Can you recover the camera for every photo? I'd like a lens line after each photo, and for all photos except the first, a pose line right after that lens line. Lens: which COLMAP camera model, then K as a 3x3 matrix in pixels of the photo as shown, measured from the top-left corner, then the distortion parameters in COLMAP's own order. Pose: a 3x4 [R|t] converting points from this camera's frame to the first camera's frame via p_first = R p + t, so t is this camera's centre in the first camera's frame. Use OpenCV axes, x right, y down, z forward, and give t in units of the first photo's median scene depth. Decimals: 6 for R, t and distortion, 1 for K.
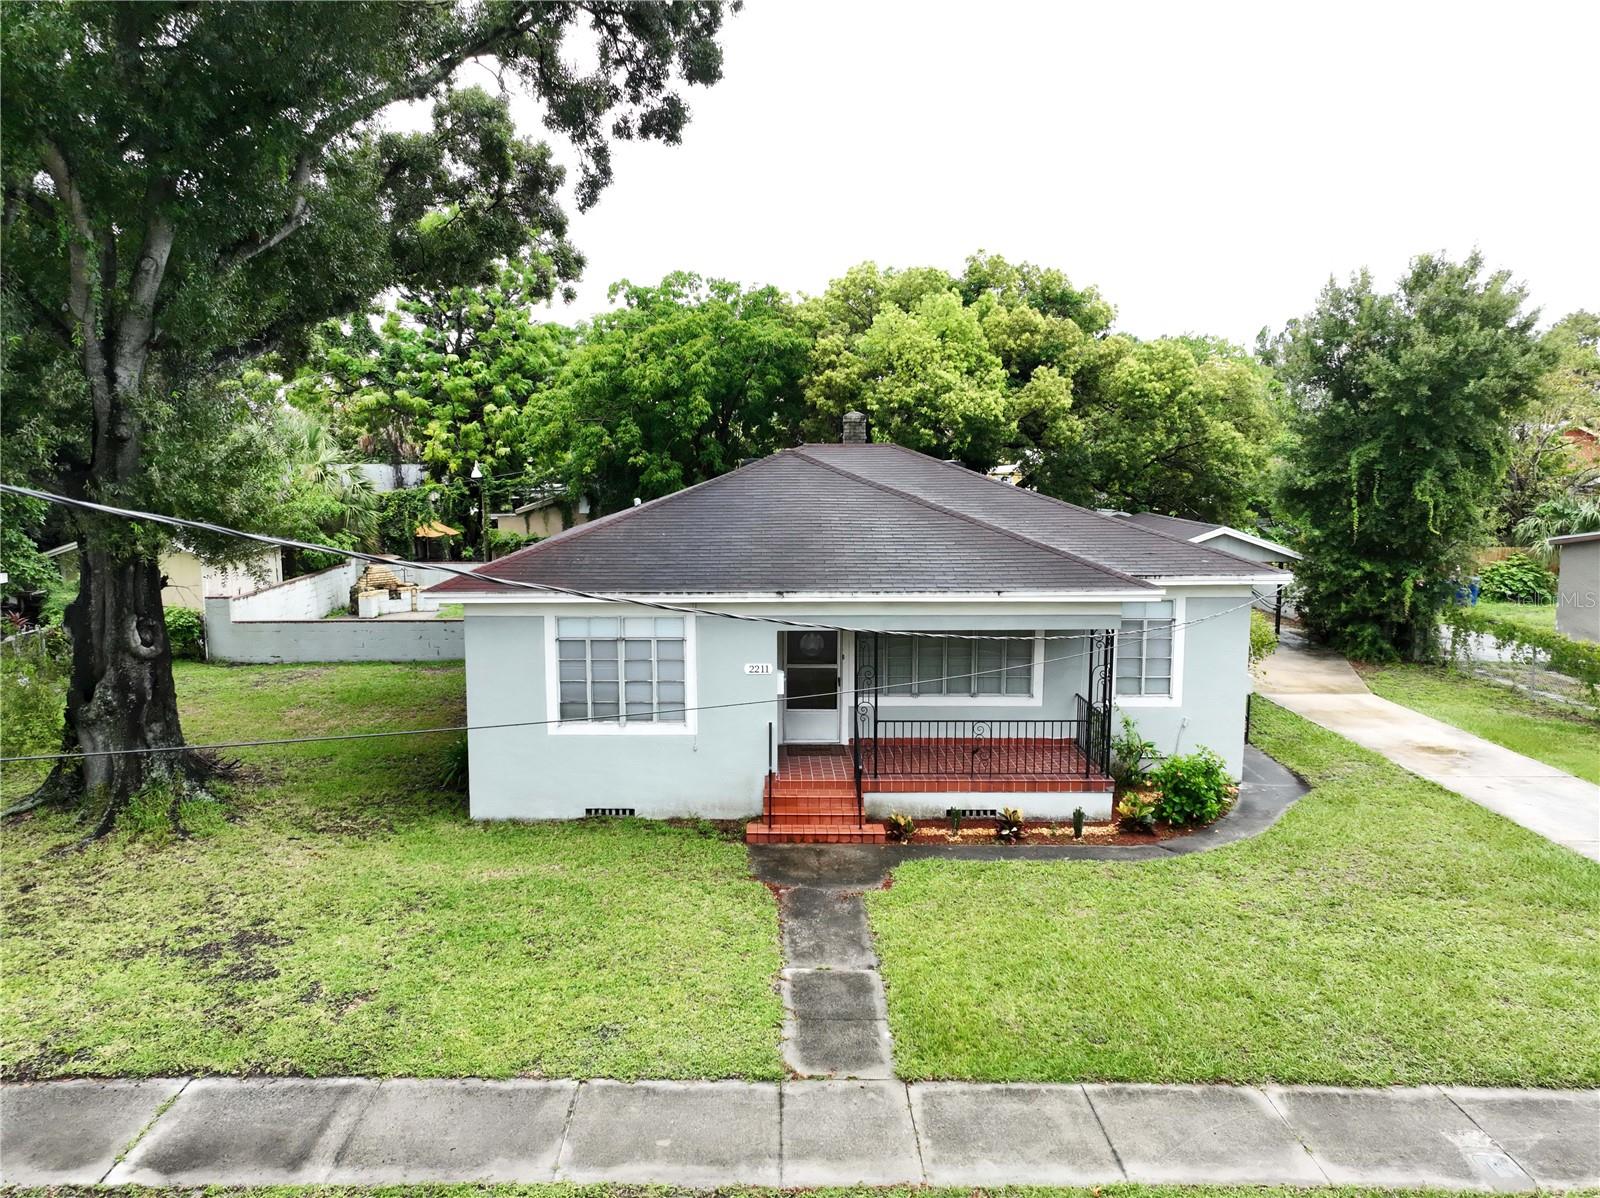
lens RADIAL K [[1176.9, 0, 746.7], [0, 1176.9, 601.3], [0, 0, 1]] dist [0.005207, 0.008433]
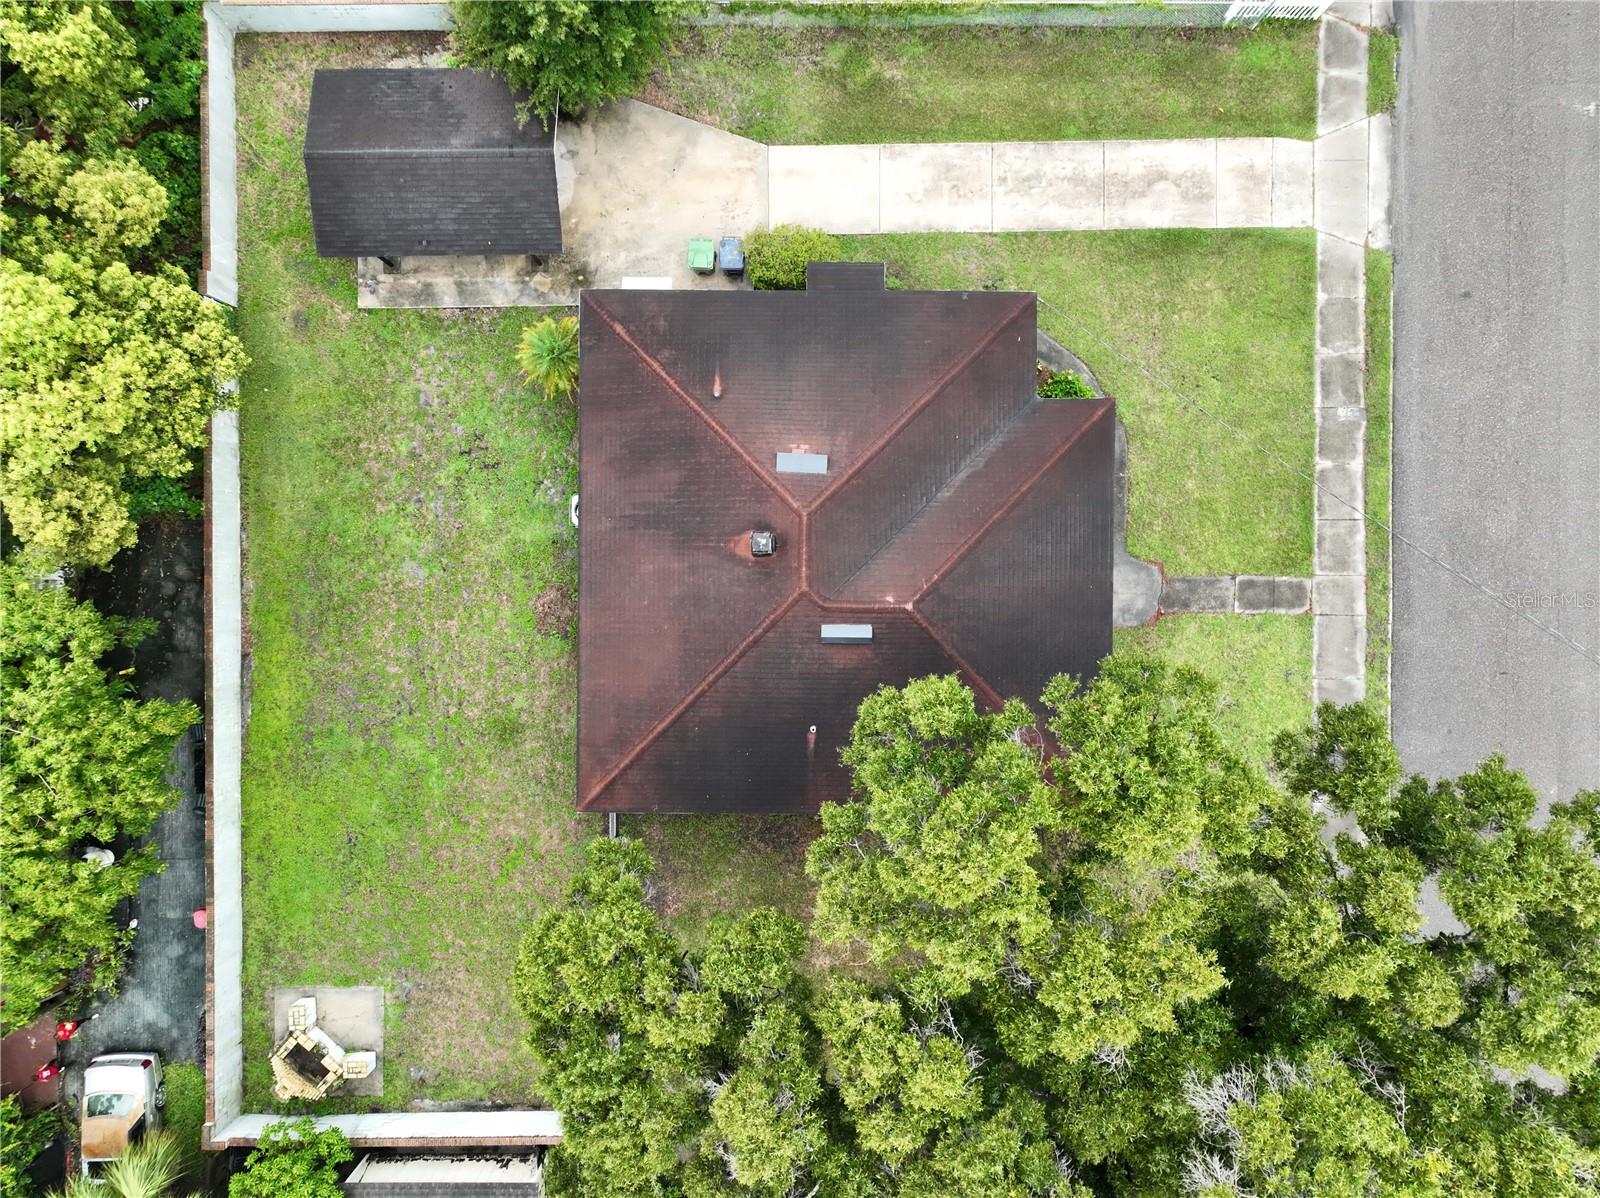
lens RADIAL K [[1144.8, 0, 810.3], [0, 1144.8, 601.9], [0, 0, 1]] dist [0.005320, 0.012620]
pose [[-0.013166, -0.999874, -0.008883, 0.066208], [0.137907, -0.010614, 0.990388, -1.720350], [-0.990358, 0.011814, 0.138029, 1.168576]]
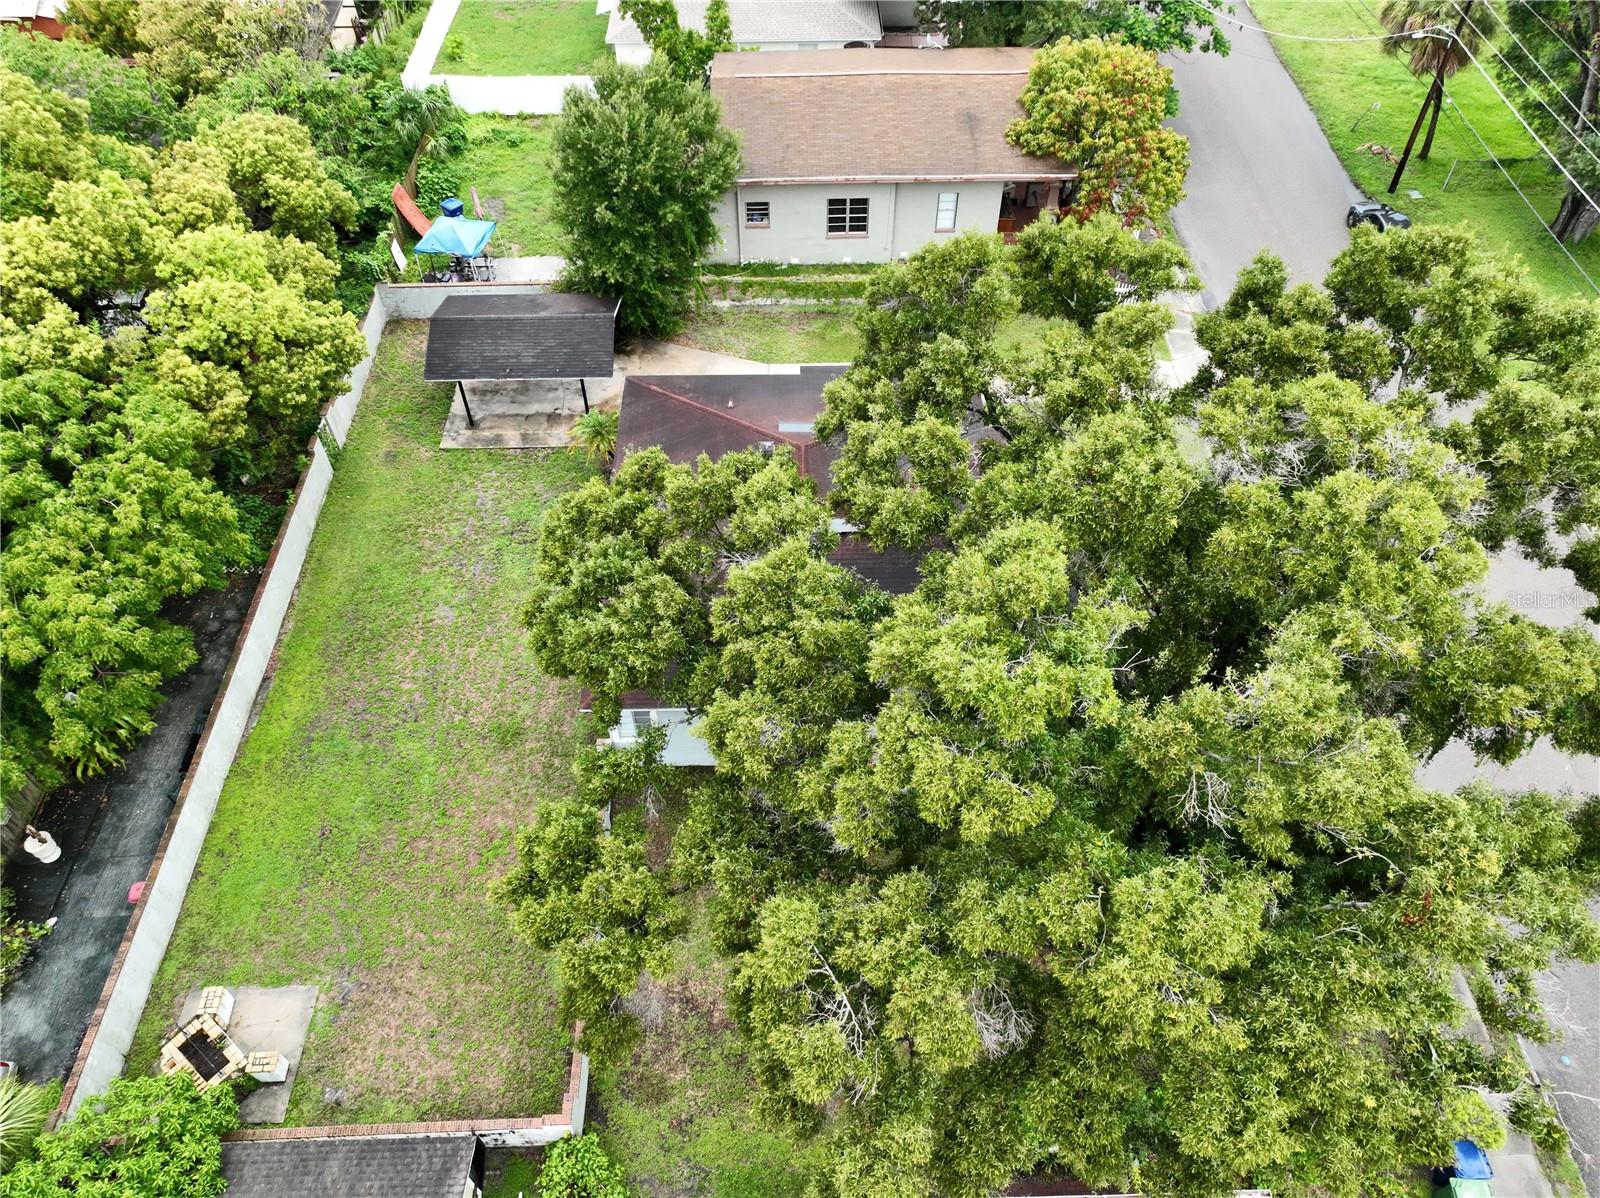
lens RADIAL K [[1144.8, 0, 810.3], [0, 1144.8, 601.9], [0, 0, 1]] dist [0.005320, 0.012620]
pose [[-0.039727, -0.758814, 0.650095, -1.226980], [0.133647, 0.640727, 0.756047, -1.423512], [-0.990232, 0.116919, 0.075959, 1.265945]]
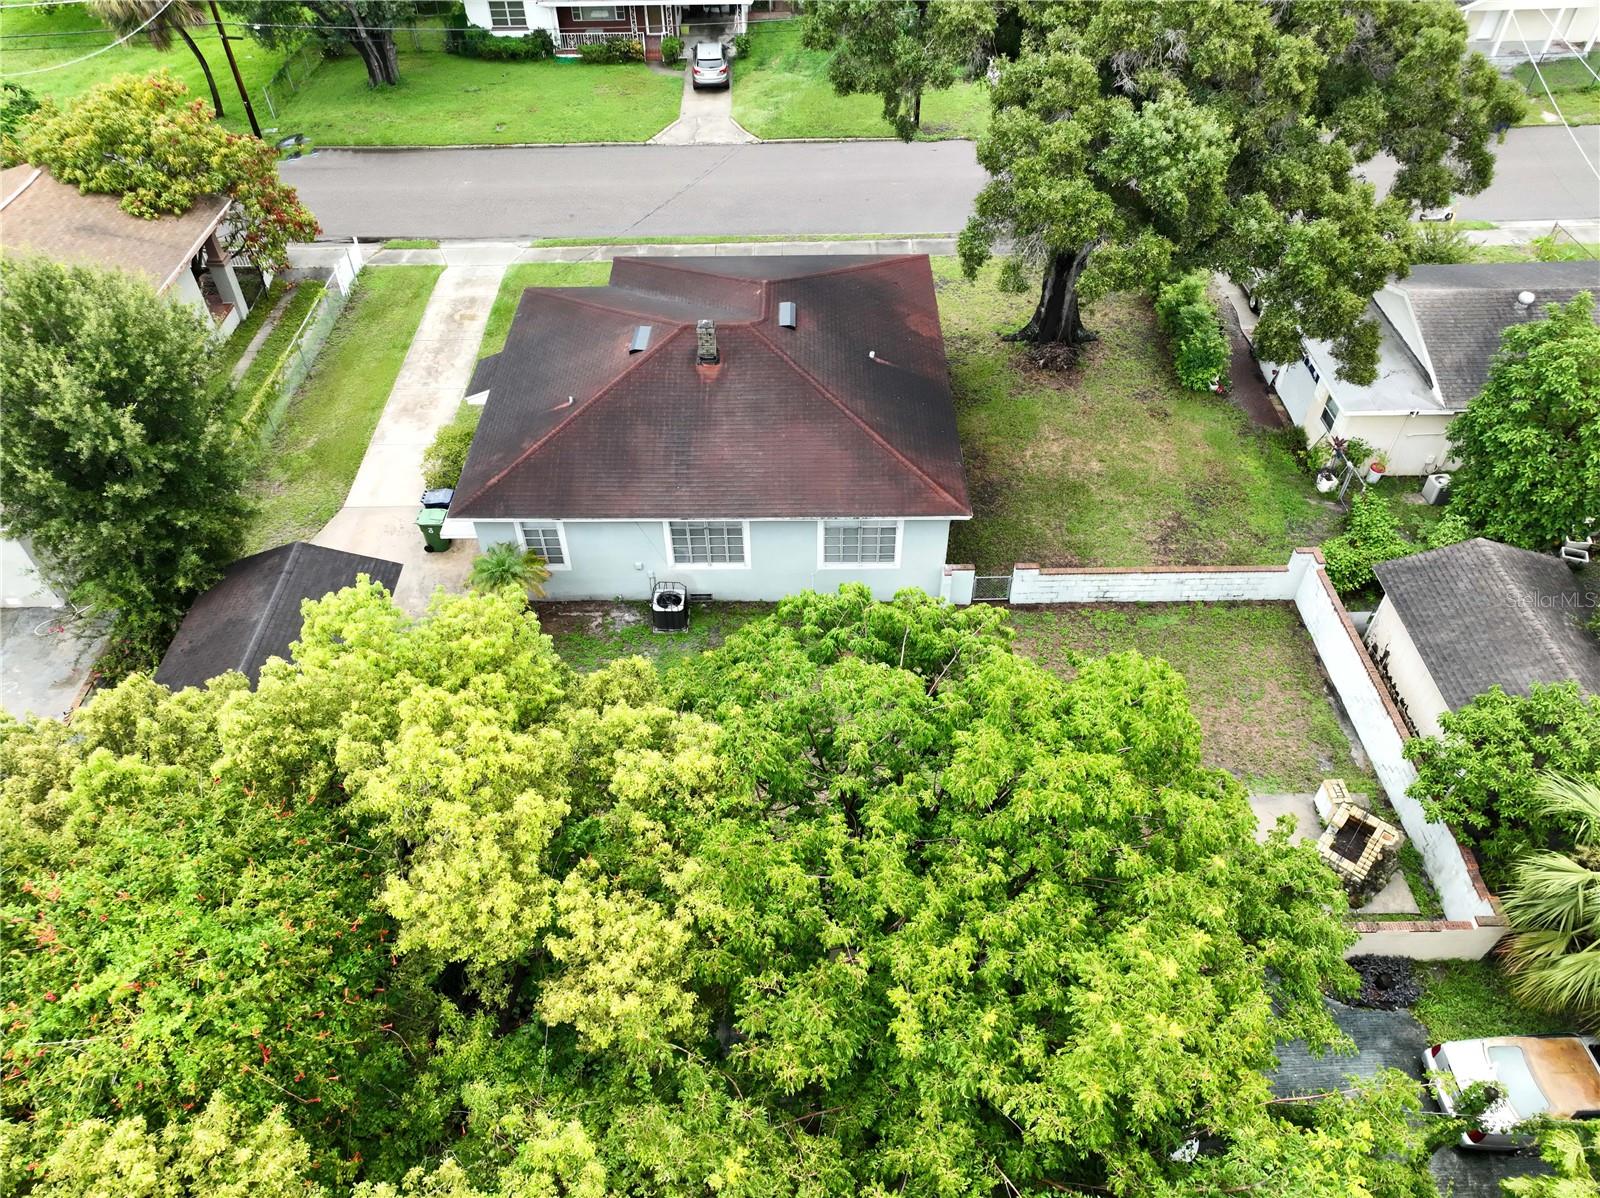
lens RADIAL K [[1108.7, 0, 800.0], [0, 1108.7, 599.0], [0, 0, 1]] dist [0.005145, 0.007524]
pose [[-0.999666, 0.024727, -0.007490, 0.012644], [0.009092, 0.608041, 0.793854, -1.311710], [0.024183, 0.793521, -0.608062, 2.802667]]
